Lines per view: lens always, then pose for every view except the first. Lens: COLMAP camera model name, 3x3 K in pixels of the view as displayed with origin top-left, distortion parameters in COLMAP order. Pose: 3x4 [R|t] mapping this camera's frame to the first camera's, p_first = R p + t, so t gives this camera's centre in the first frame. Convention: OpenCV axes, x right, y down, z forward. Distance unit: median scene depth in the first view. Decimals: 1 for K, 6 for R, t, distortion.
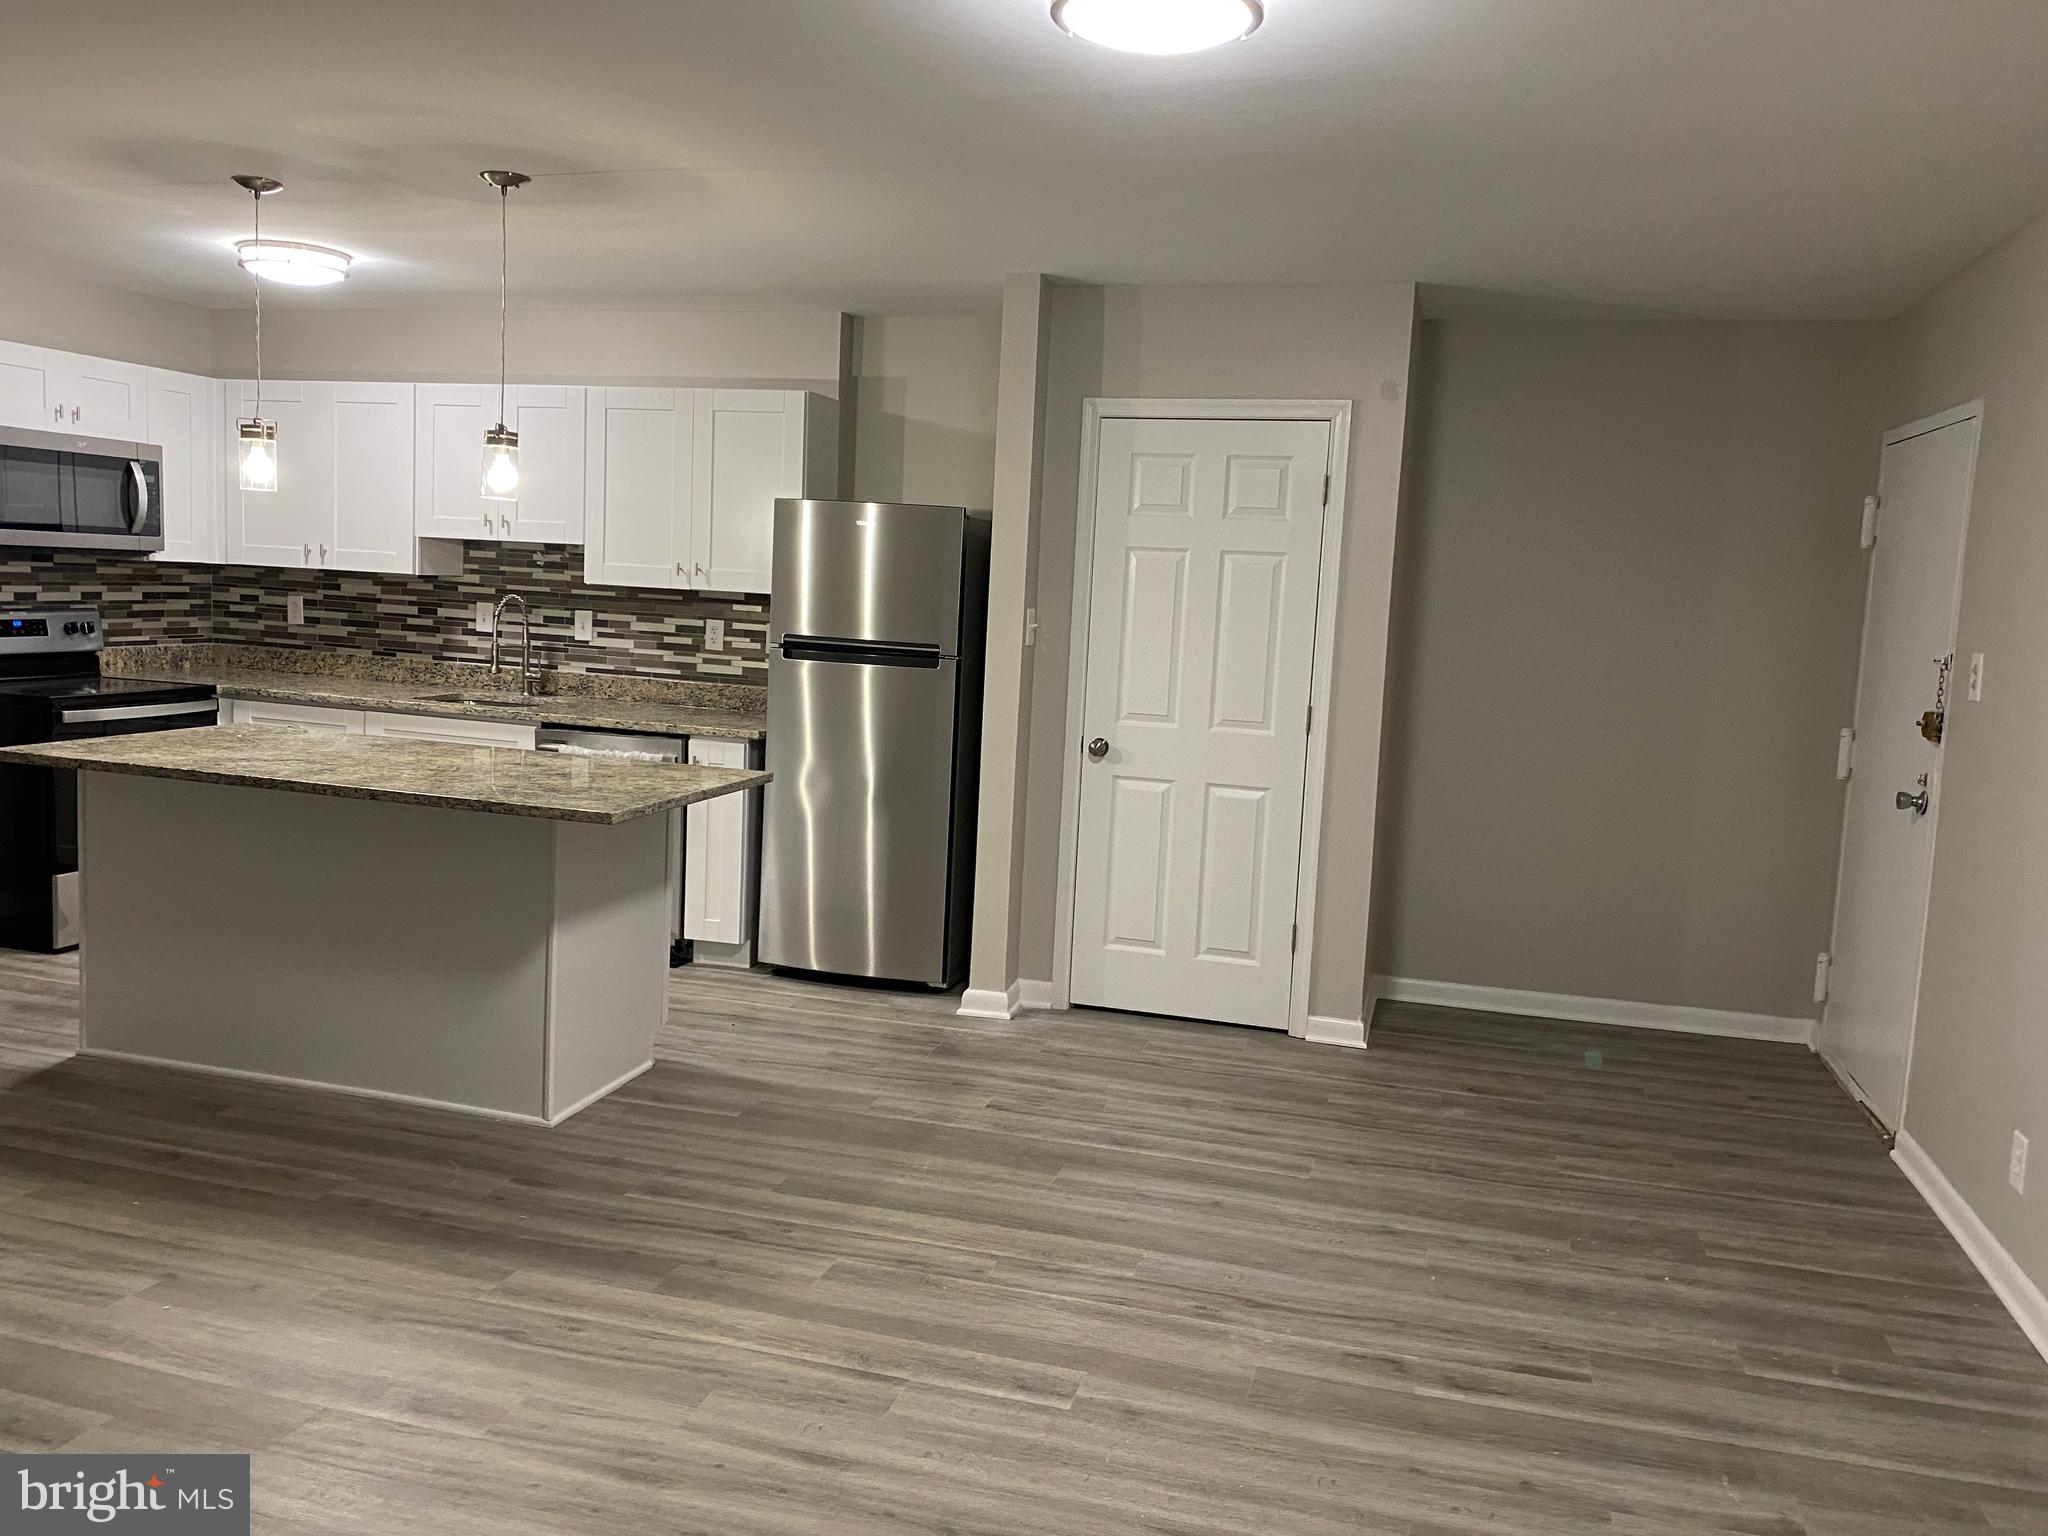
lens RADIAL K [[1570.9, 0, 1025.7], [0, 1570.9, 750.4], [0, 0, 1]] dist [0.041841, -0.052140]
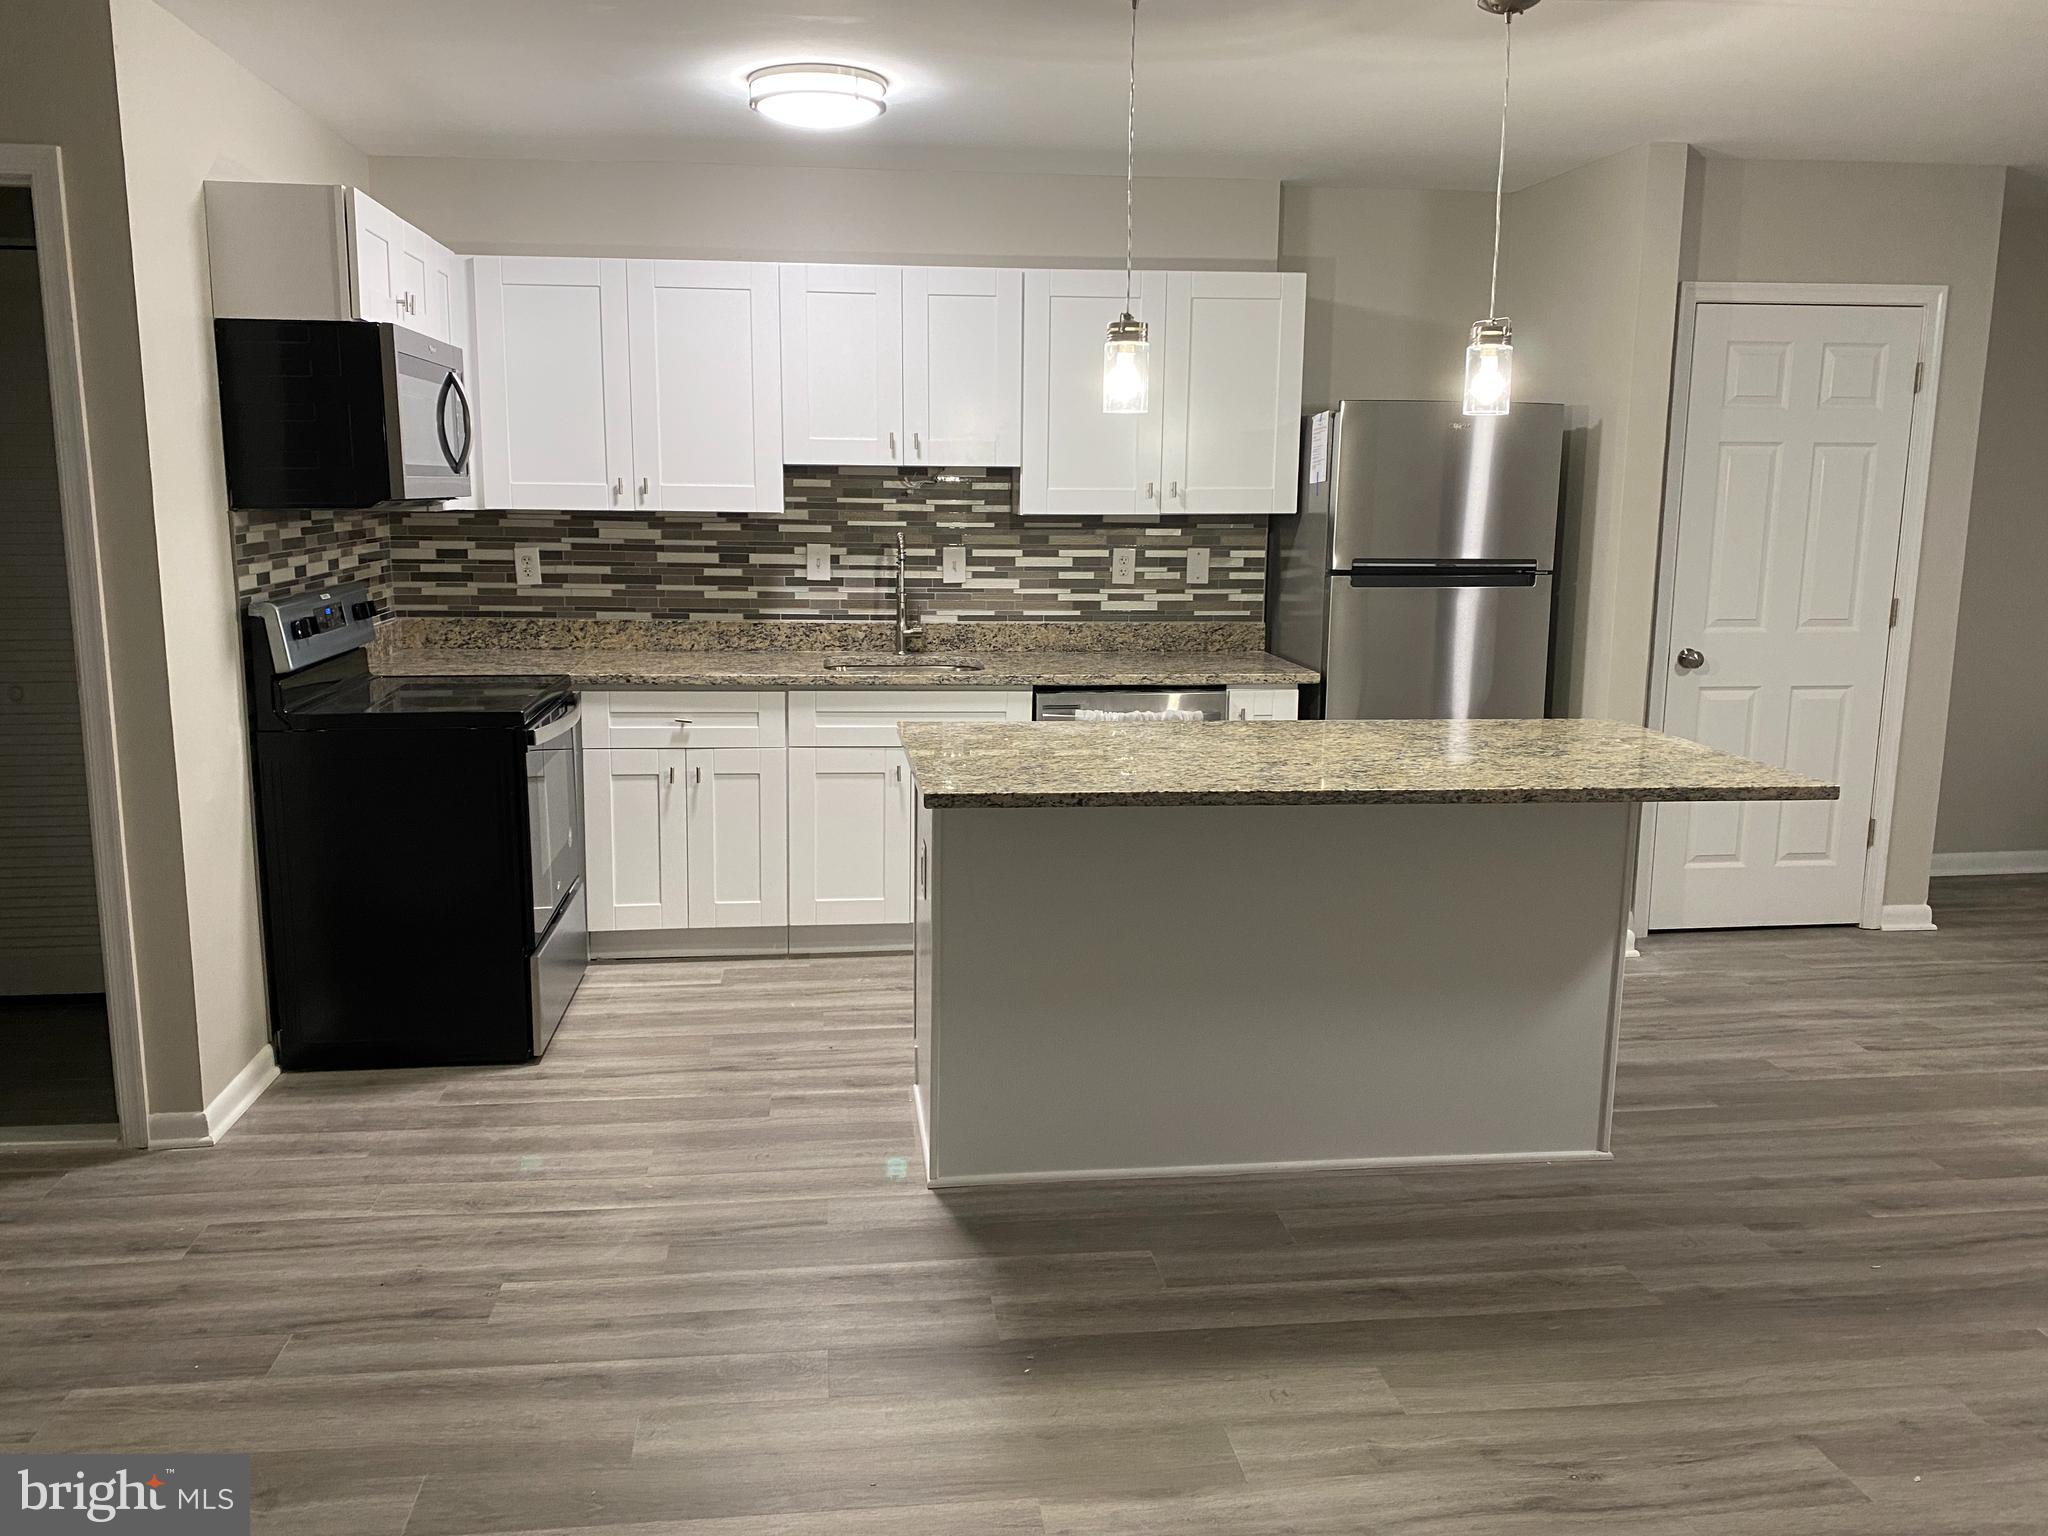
lens RADIAL K [[1570.9, 0, 991.9], [0, 1570.9, 772.8], [0, 0, 1]] dist [0.041841, -0.052140]
pose [[0.923953, -0.109985, 0.366352, -0.769023], [0.079248, 0.992030, 0.097957, -0.066797], [-0.374206, -0.061475, 0.925306, 0.298740]]
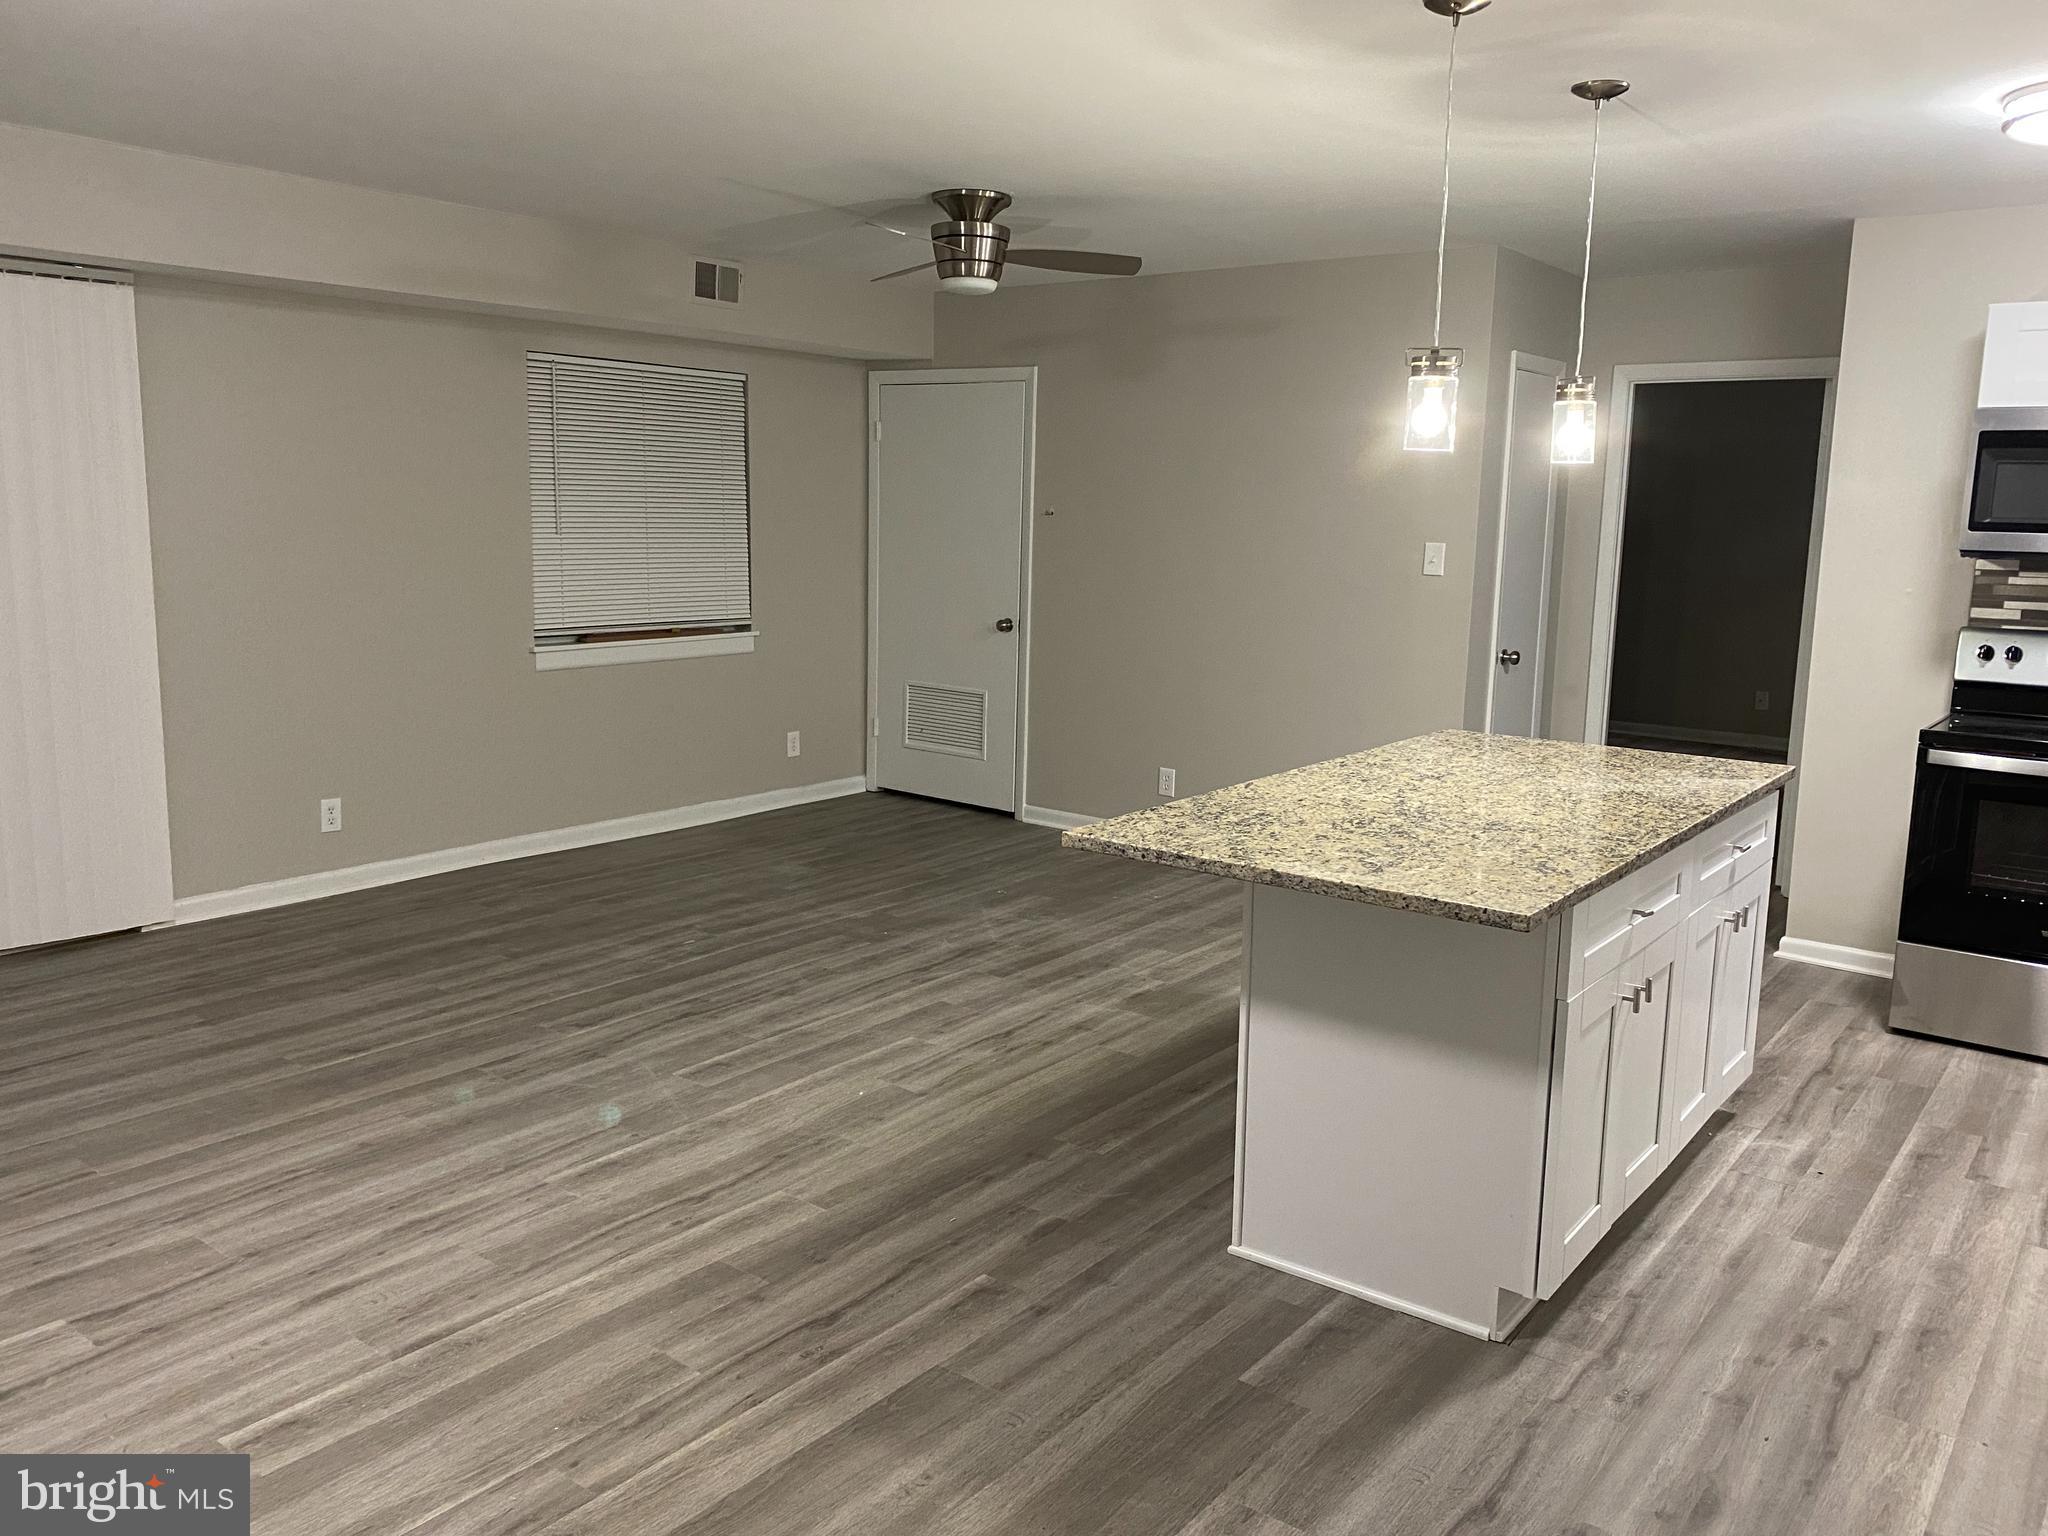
lens RADIAL K [[1570.9, 0, 1004.7], [0, 1570.9, 718.7], [0, 0, 1]] dist [0.041841, -0.052140]
pose [[-0.380200, 0.073685, -0.921965, 0.382084], [-0.140993, 0.980554, 0.136510, -0.096418], [0.914095, 0.181891, -0.362417, 0.971454]]
